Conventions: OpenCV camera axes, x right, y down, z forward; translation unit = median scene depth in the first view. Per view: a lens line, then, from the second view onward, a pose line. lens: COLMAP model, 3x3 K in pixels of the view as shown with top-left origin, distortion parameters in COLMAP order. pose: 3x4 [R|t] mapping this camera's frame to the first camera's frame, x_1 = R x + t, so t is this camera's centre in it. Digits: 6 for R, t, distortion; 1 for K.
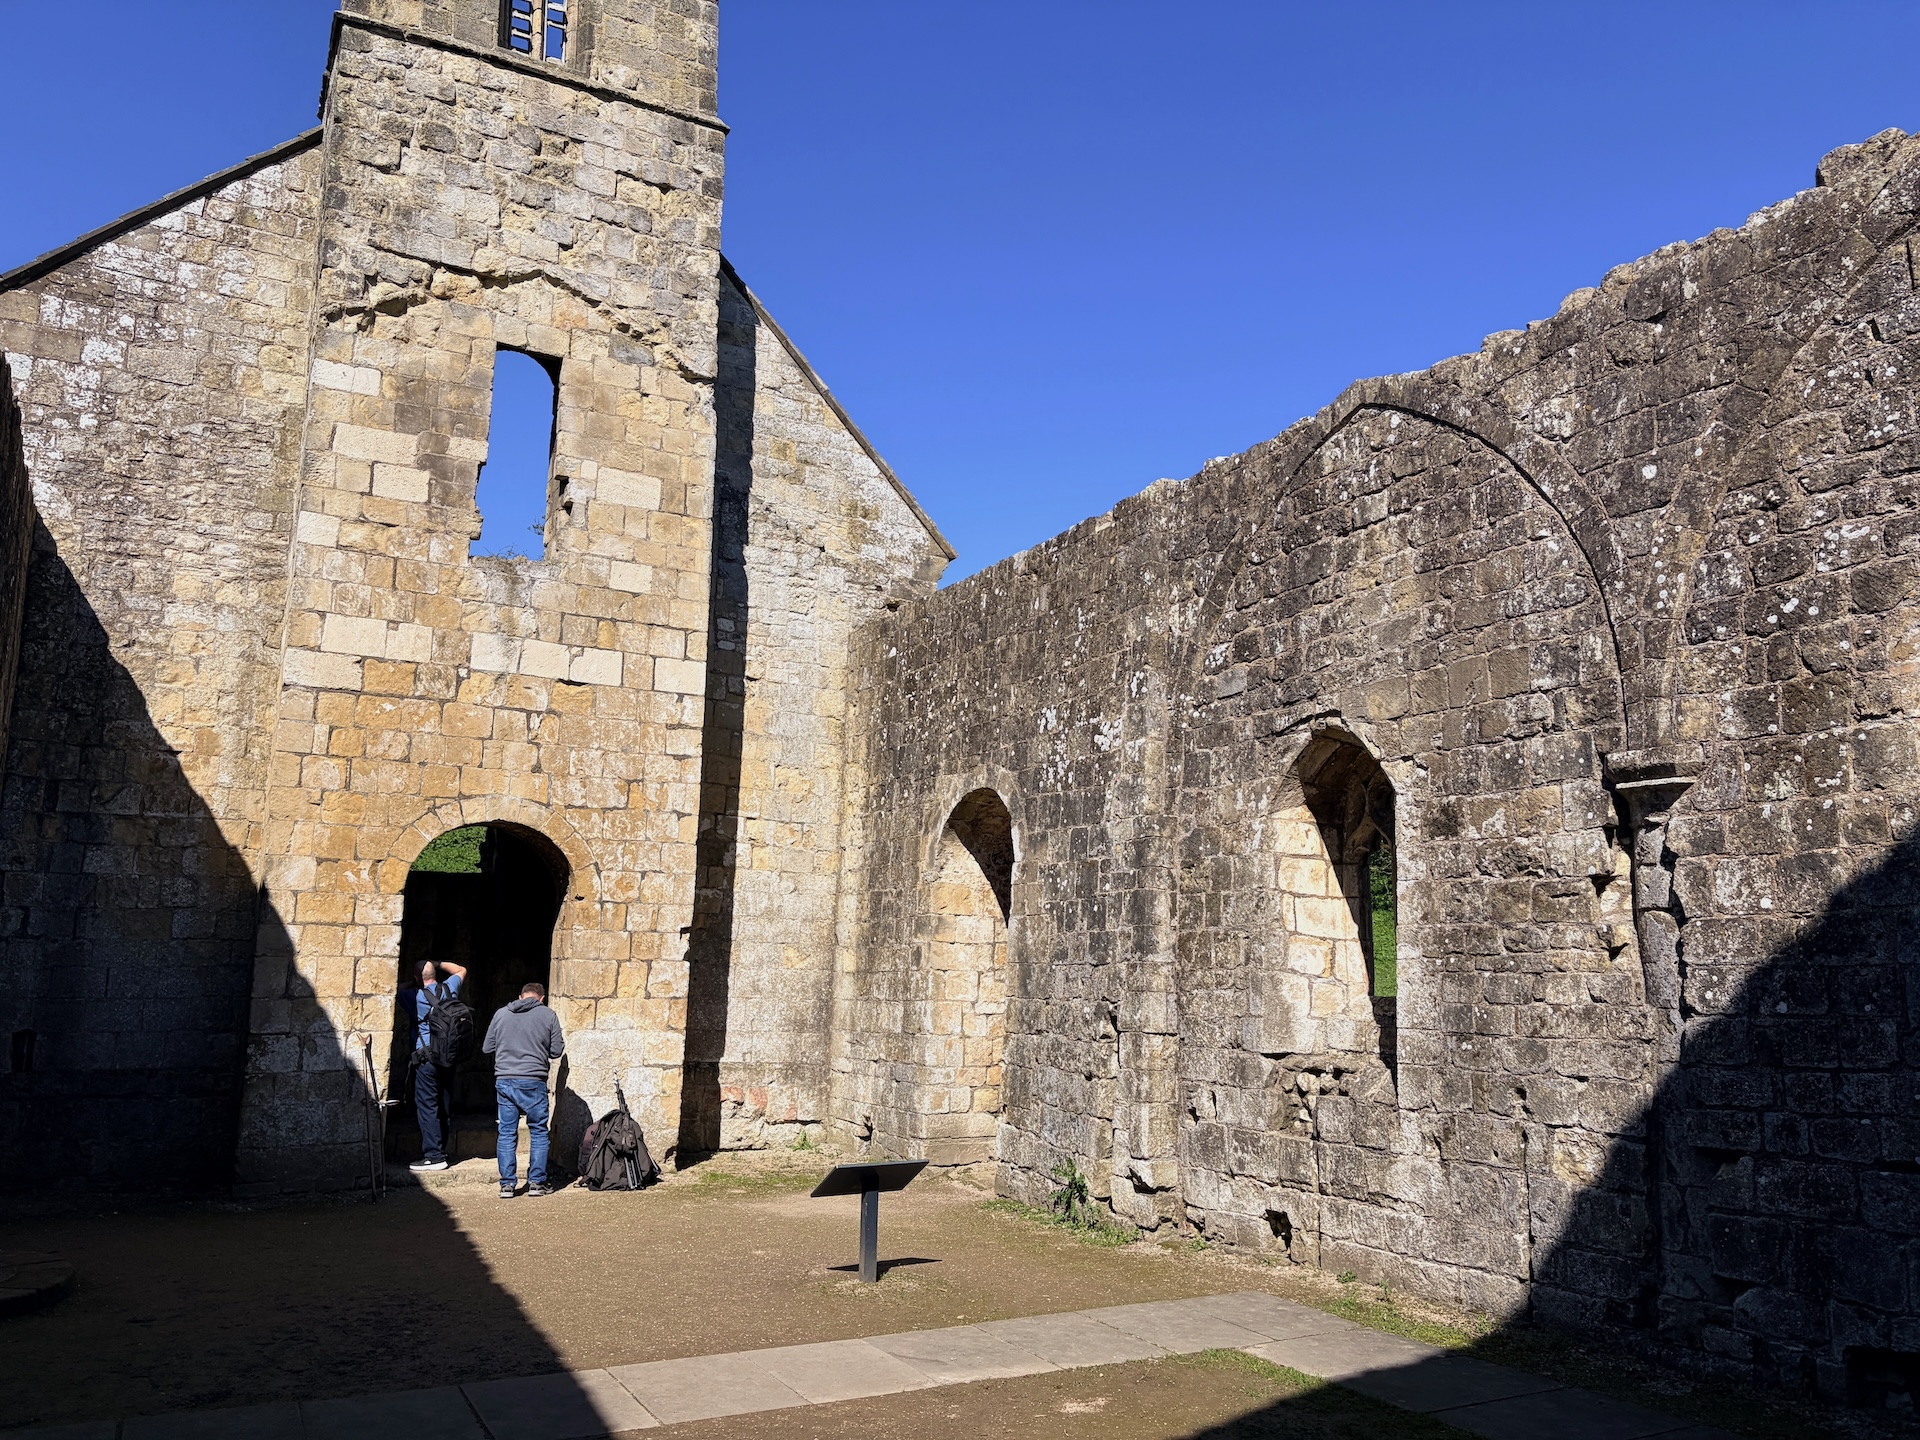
lens RADIAL K [[1395.6, 0, 970.7], [0, 1395.6, 721.4], [0, 0, 1]] dist [0.158894, -0.342585]
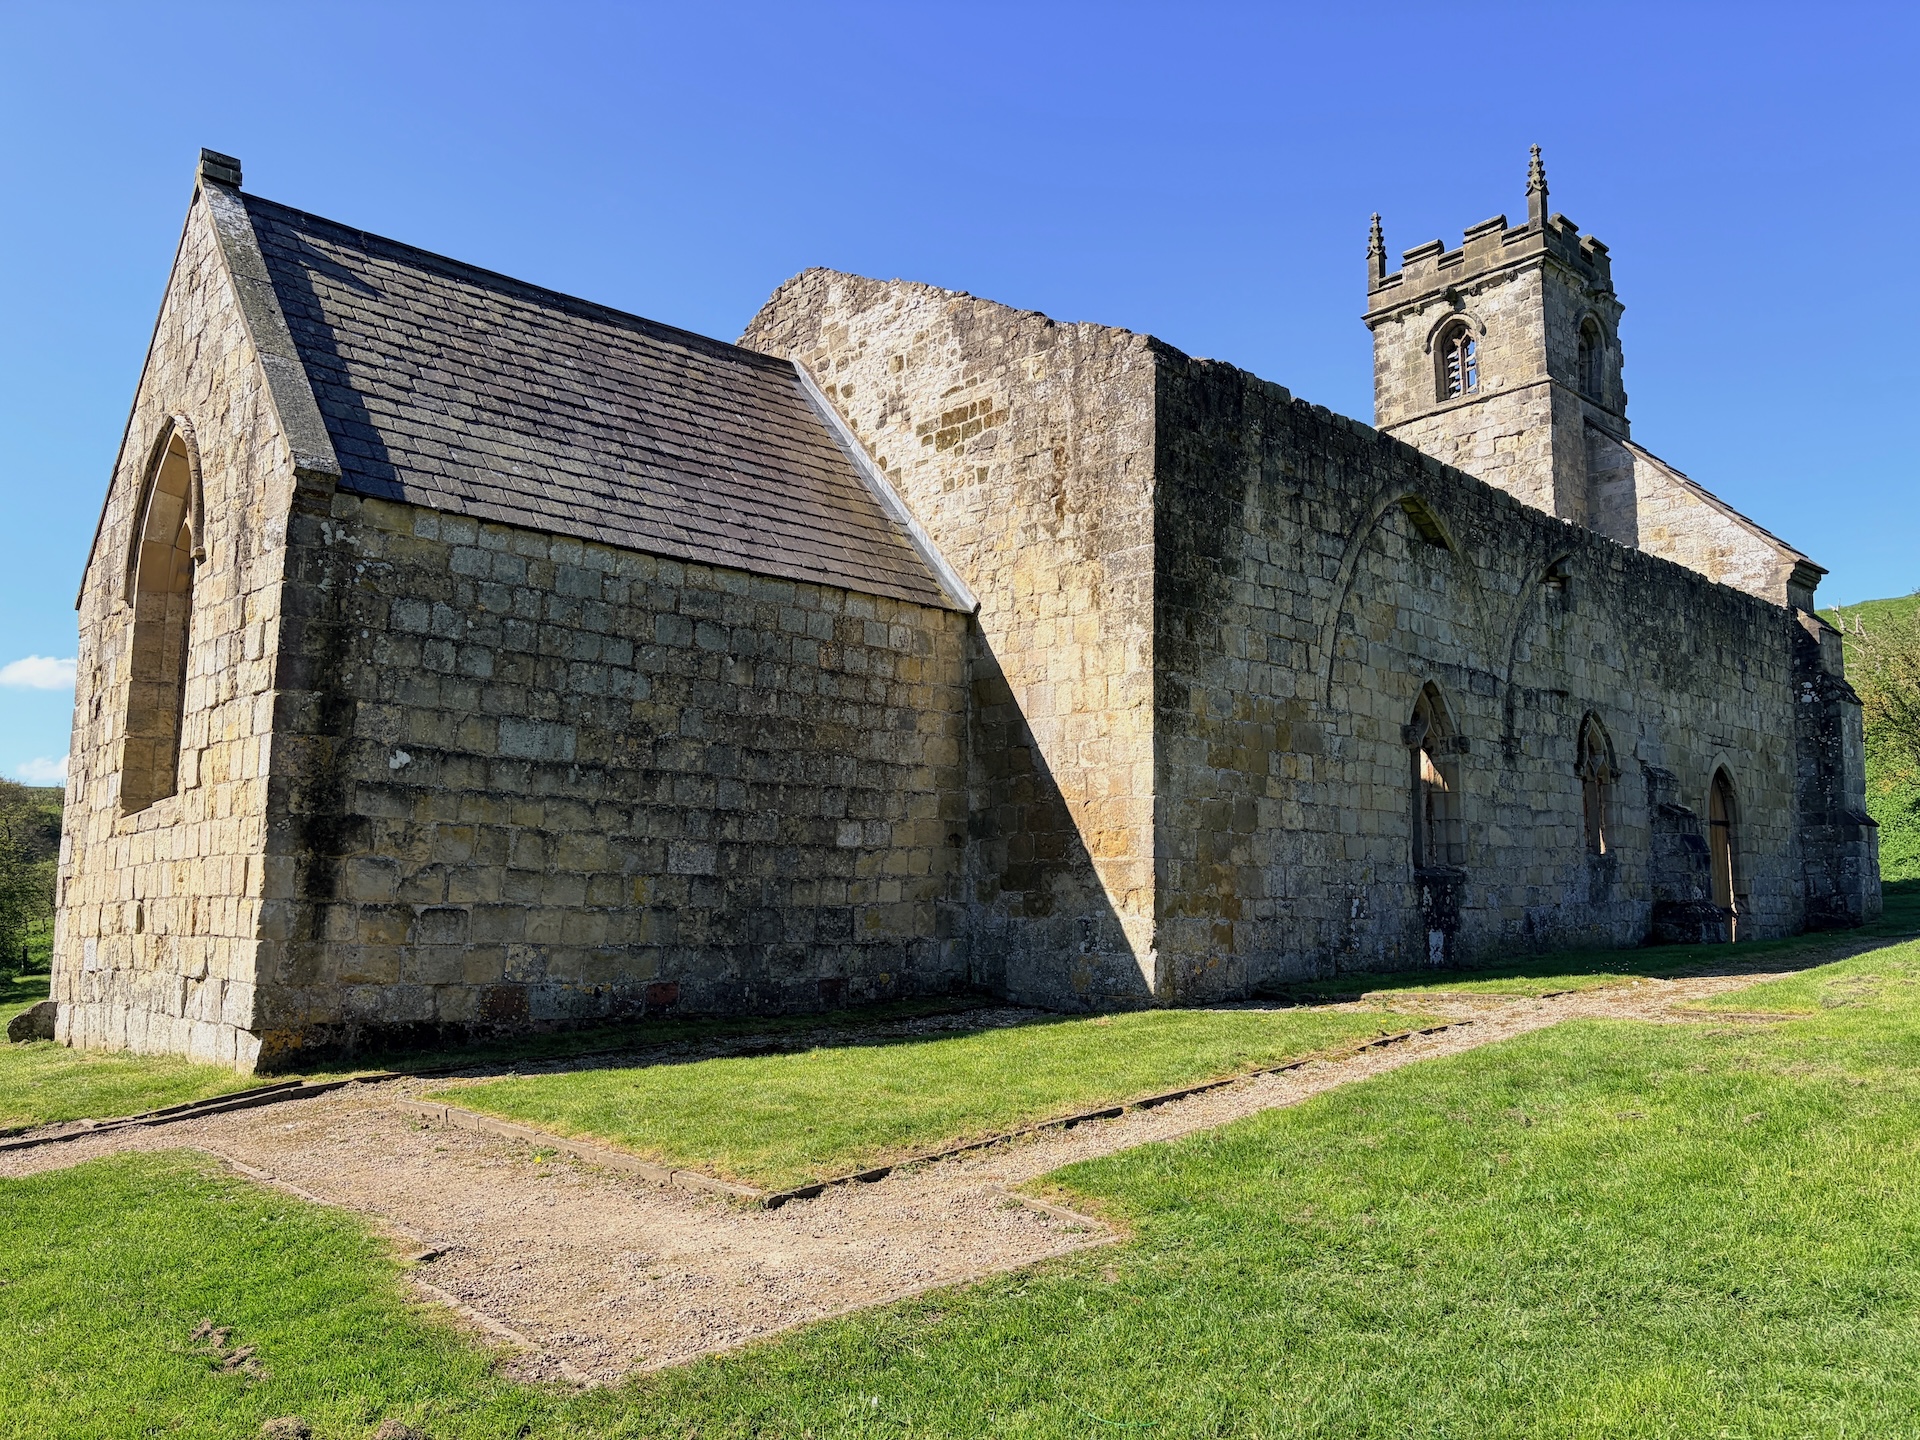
lens RADIAL K [[1428.8, 0, 980.3], [0, 1428.8, 702.8], [0, 0, 1]] dist [0.145744, -0.271924]
pose [[0.247134, -0.162973, -0.955178, 1.394318], [0.163870, 0.978585, -0.124569, 0.077990], [0.955024, -0.125740, 0.268548, -0.195930]]
